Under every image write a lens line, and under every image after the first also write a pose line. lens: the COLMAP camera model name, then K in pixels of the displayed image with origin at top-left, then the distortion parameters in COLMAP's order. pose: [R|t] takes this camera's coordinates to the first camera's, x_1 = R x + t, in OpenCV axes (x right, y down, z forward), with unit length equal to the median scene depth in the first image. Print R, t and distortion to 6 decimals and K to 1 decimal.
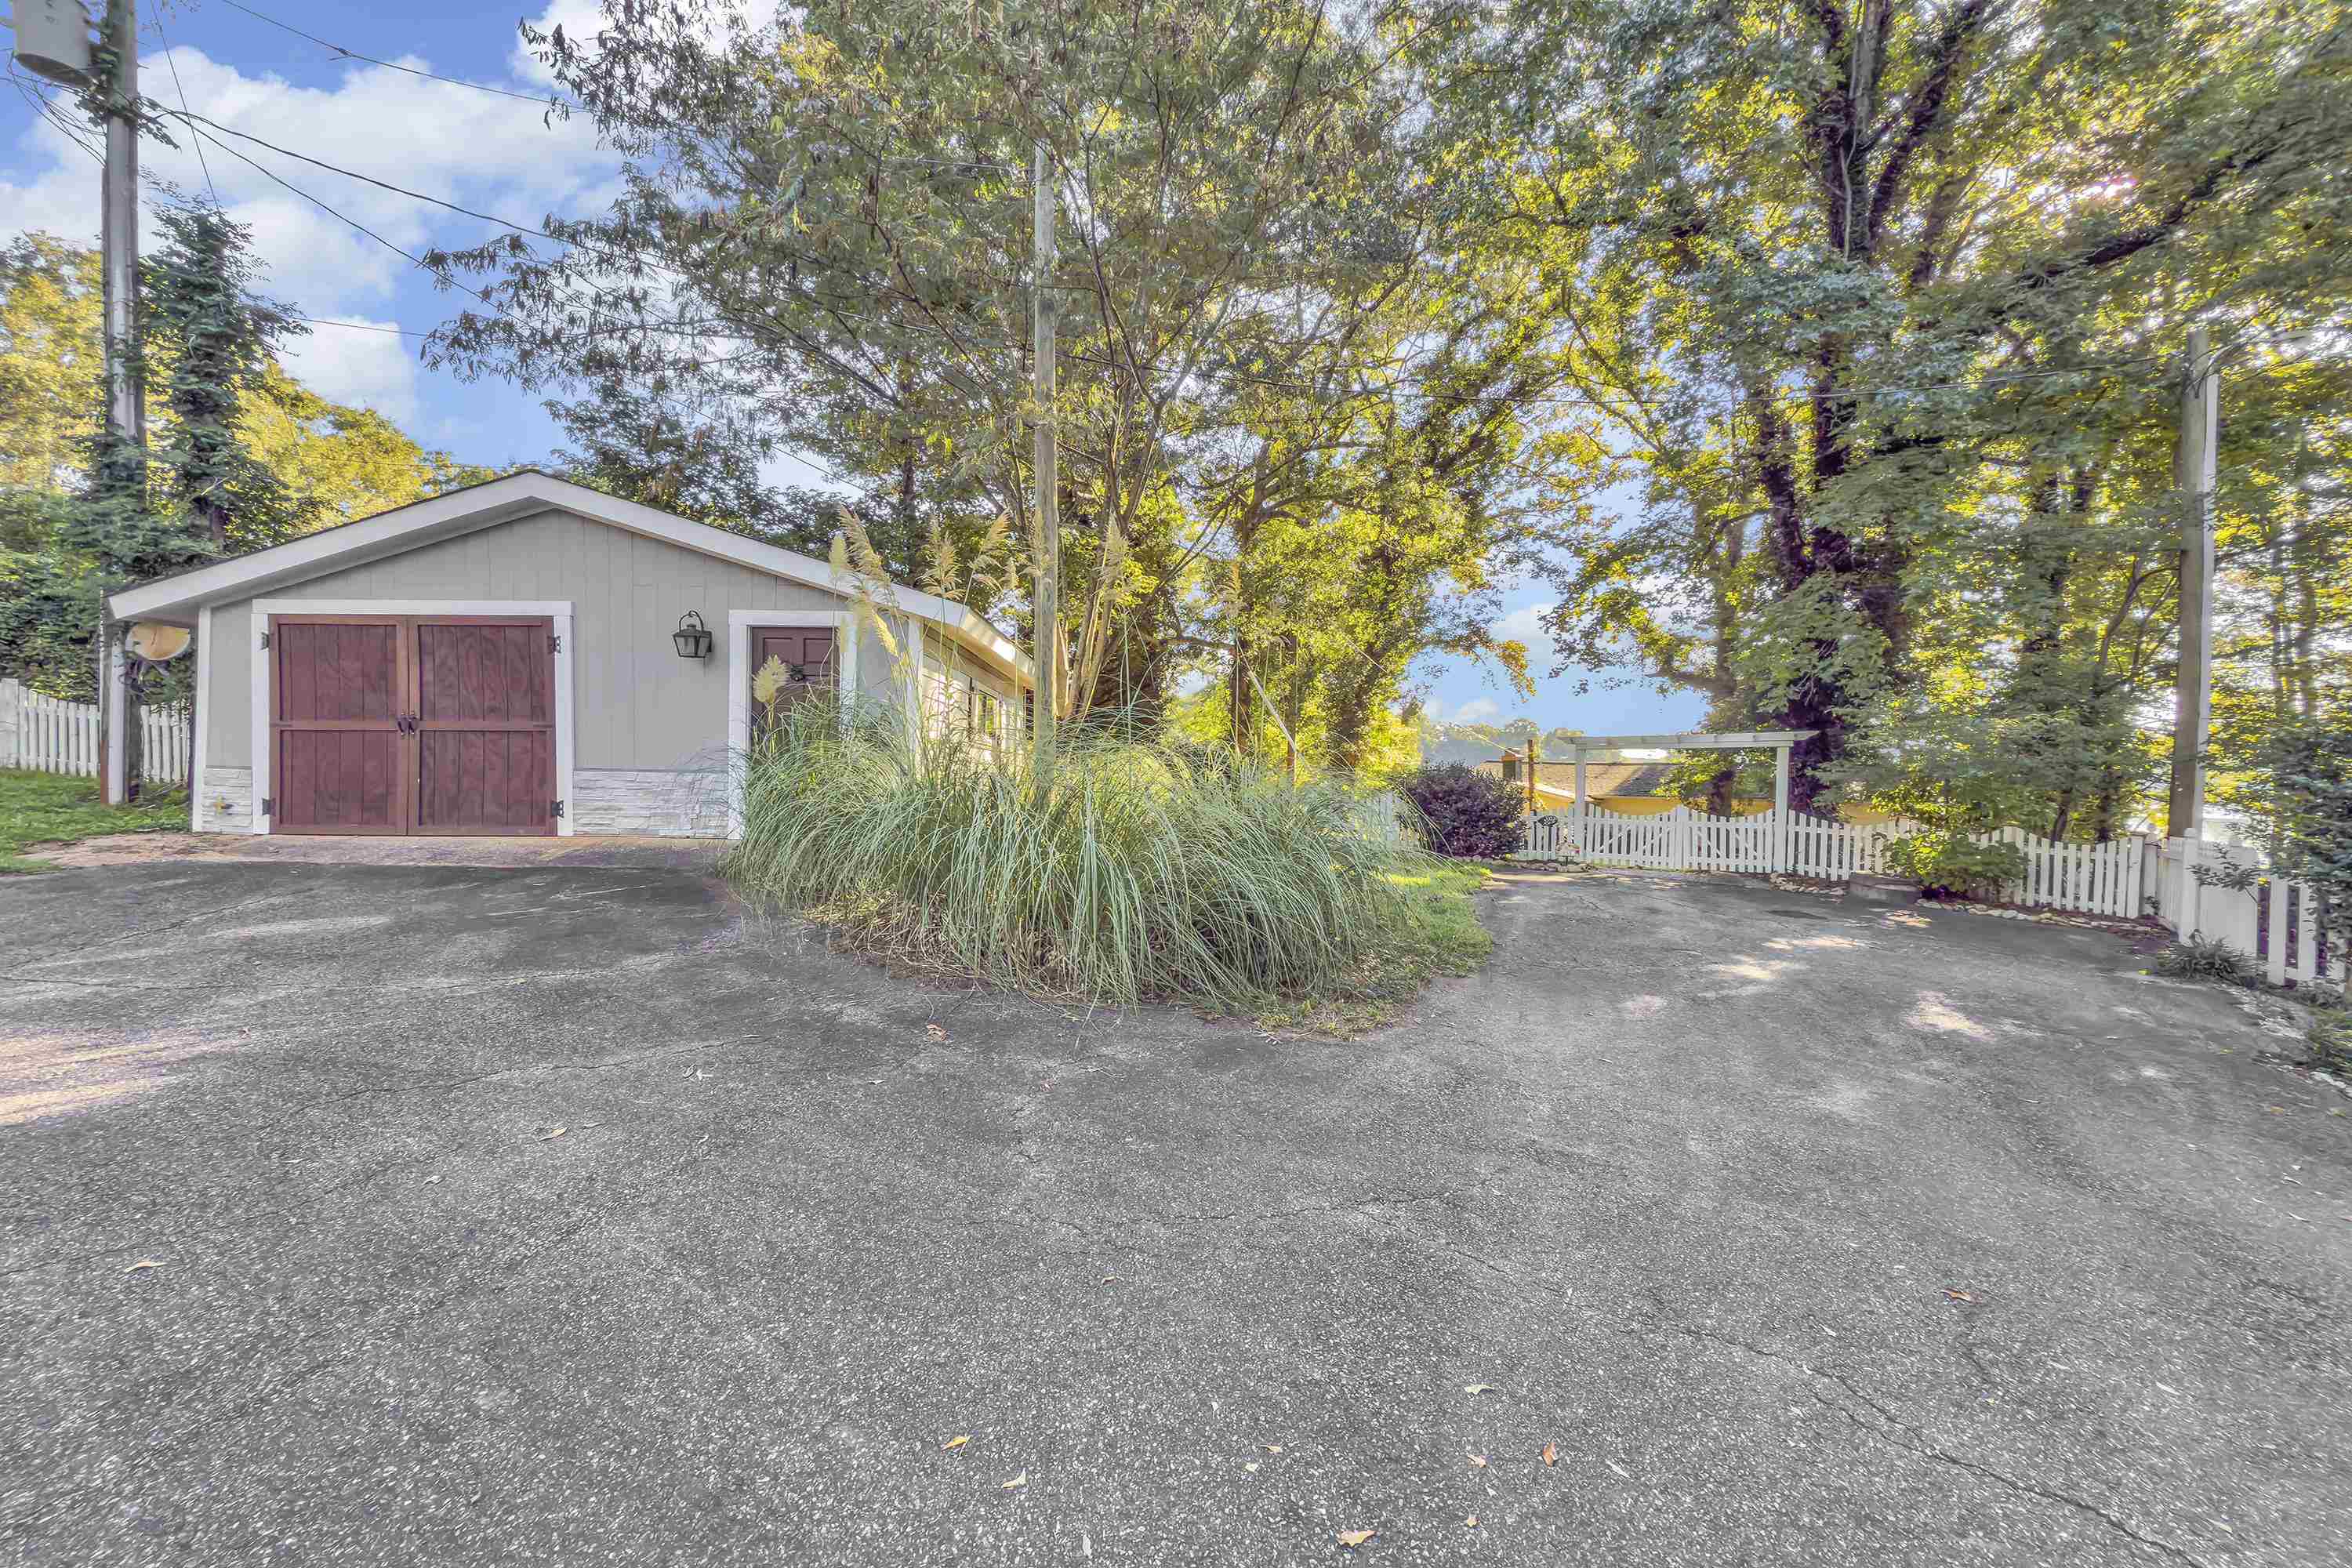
lens RADIAL K [[960.2, 0, 1176.0], [0, 960.2, 784.0], [0, 0, 1]] dist [0.011628, 0.000217]
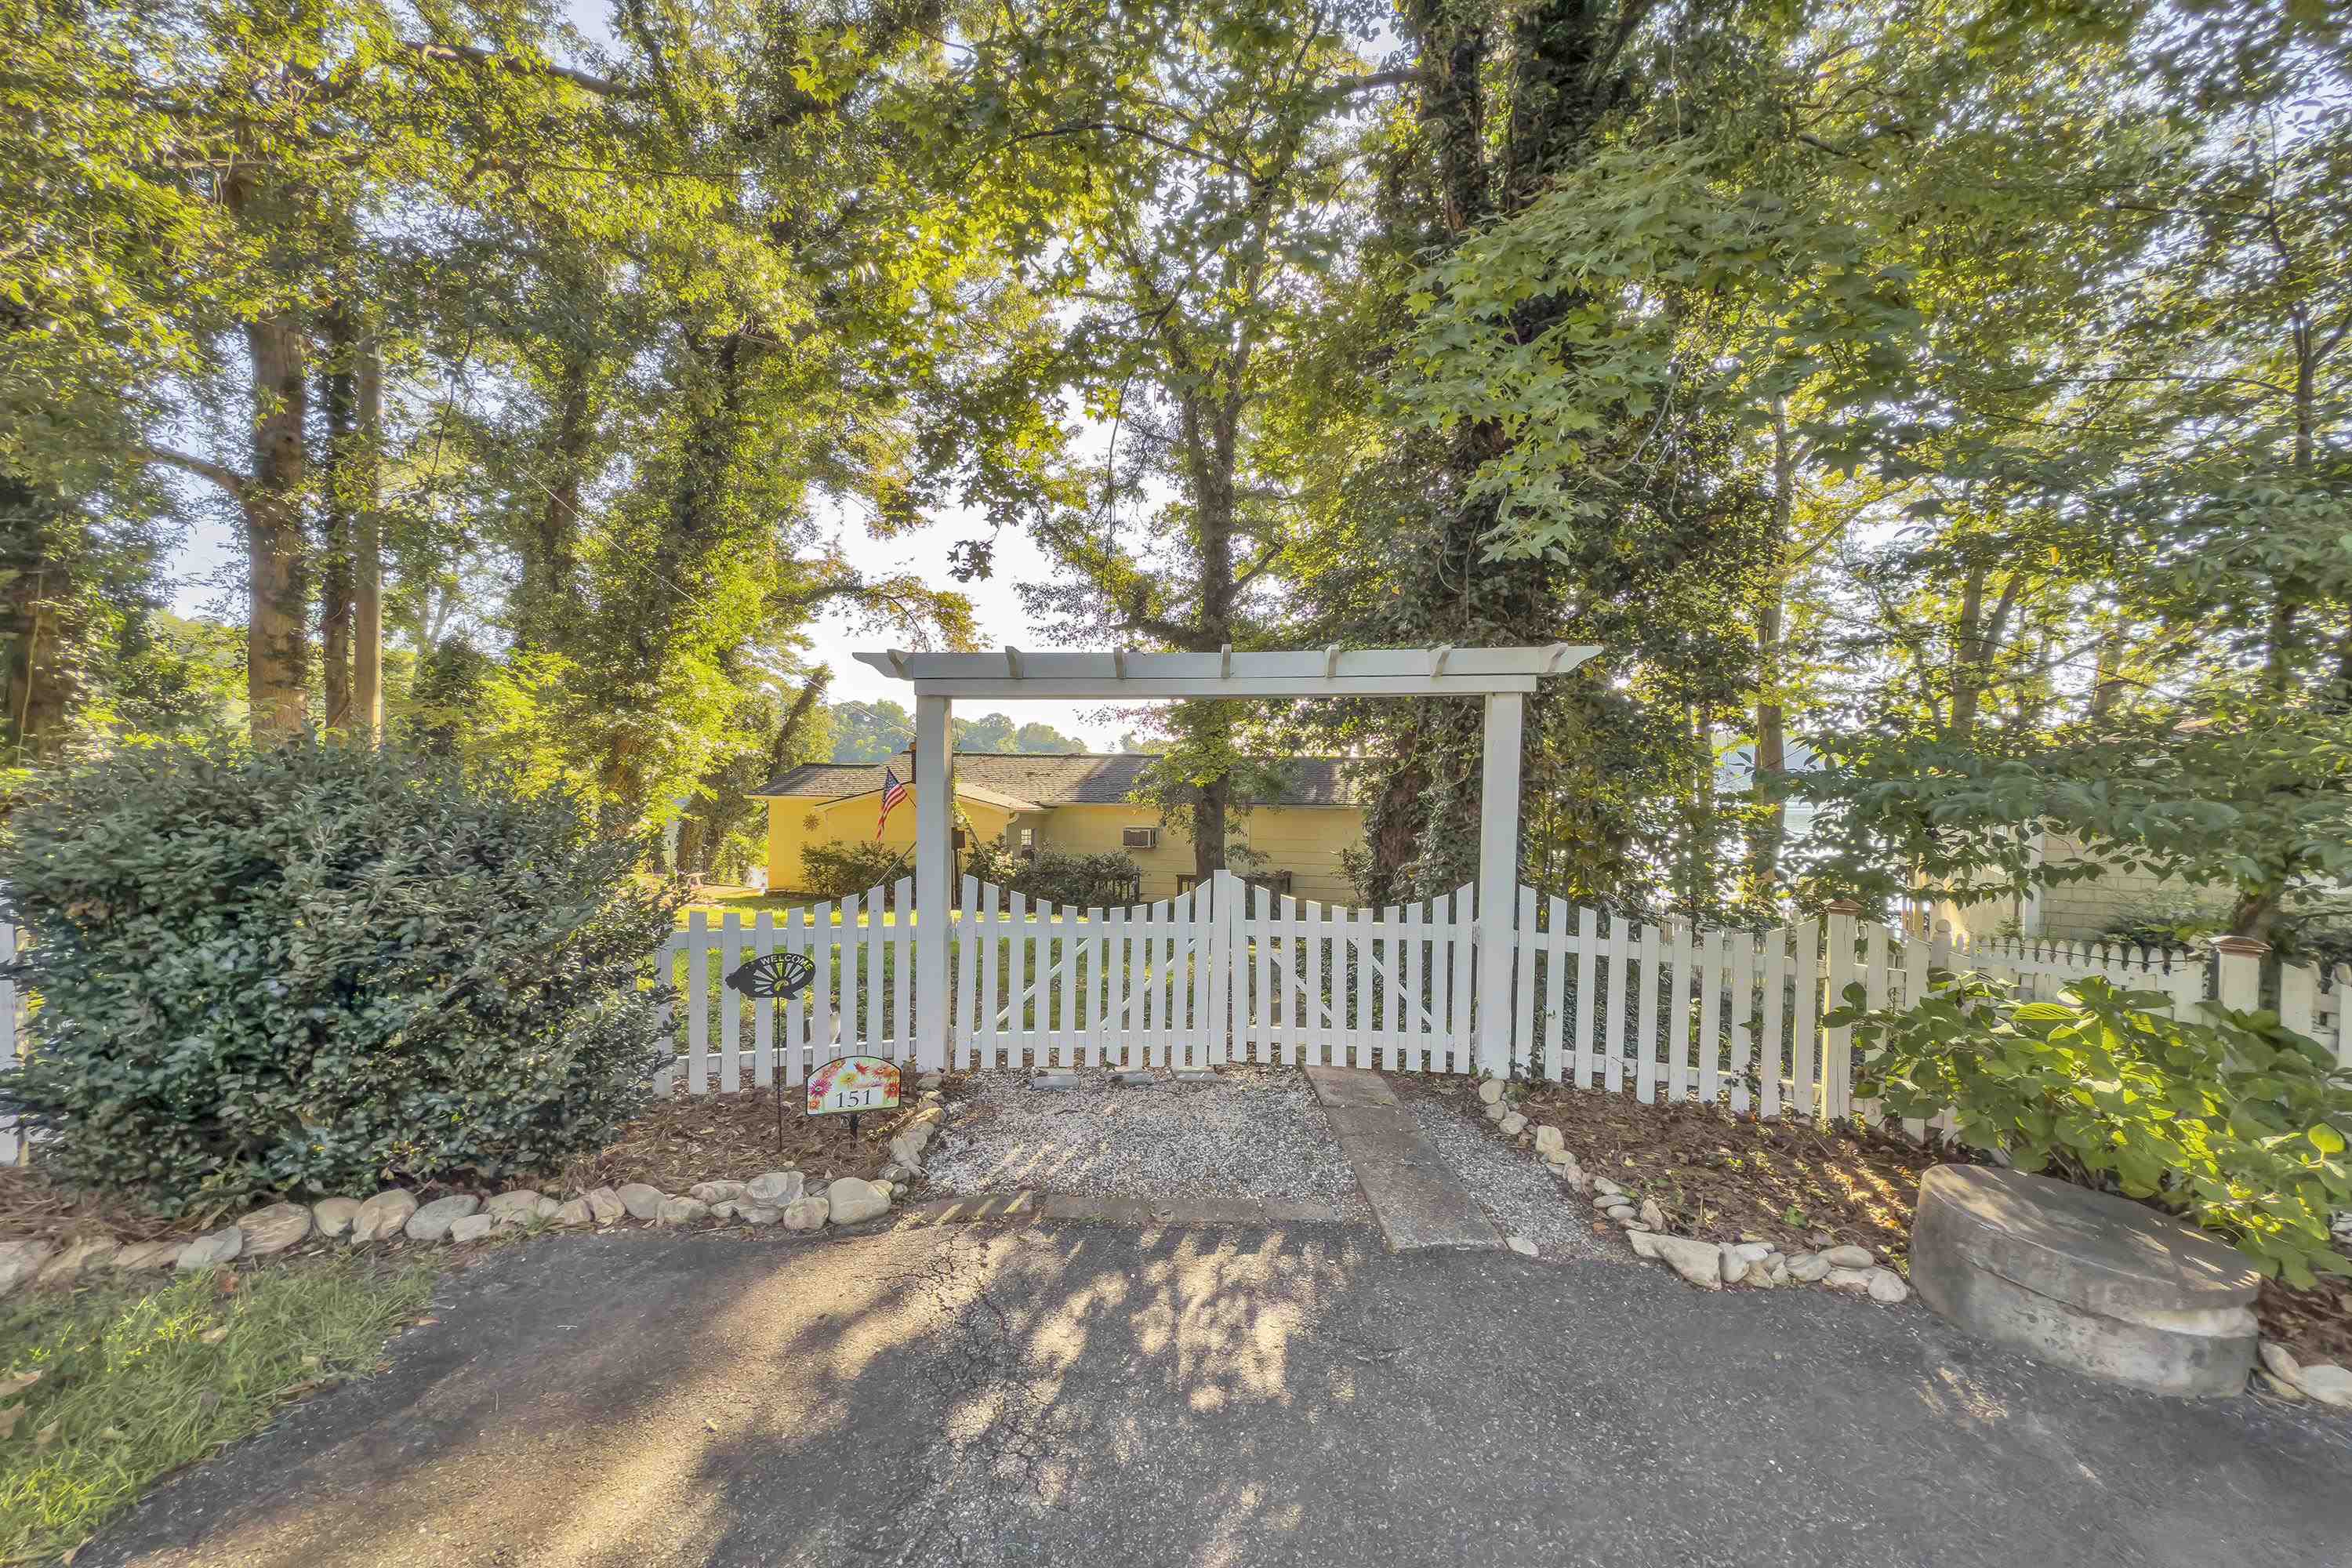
lens RADIAL K [[960.2, 0, 1176.0], [0, 960.2, 784.0], [0, 0, 1]] dist [0.011628, 0.000217]
pose [[0.863982, -0.011821, 0.503385, 0.355158], [0.008765, 0.999926, 0.008438, -0.010871], [-0.503447, -0.002878, 0.864021, 0.745975]]
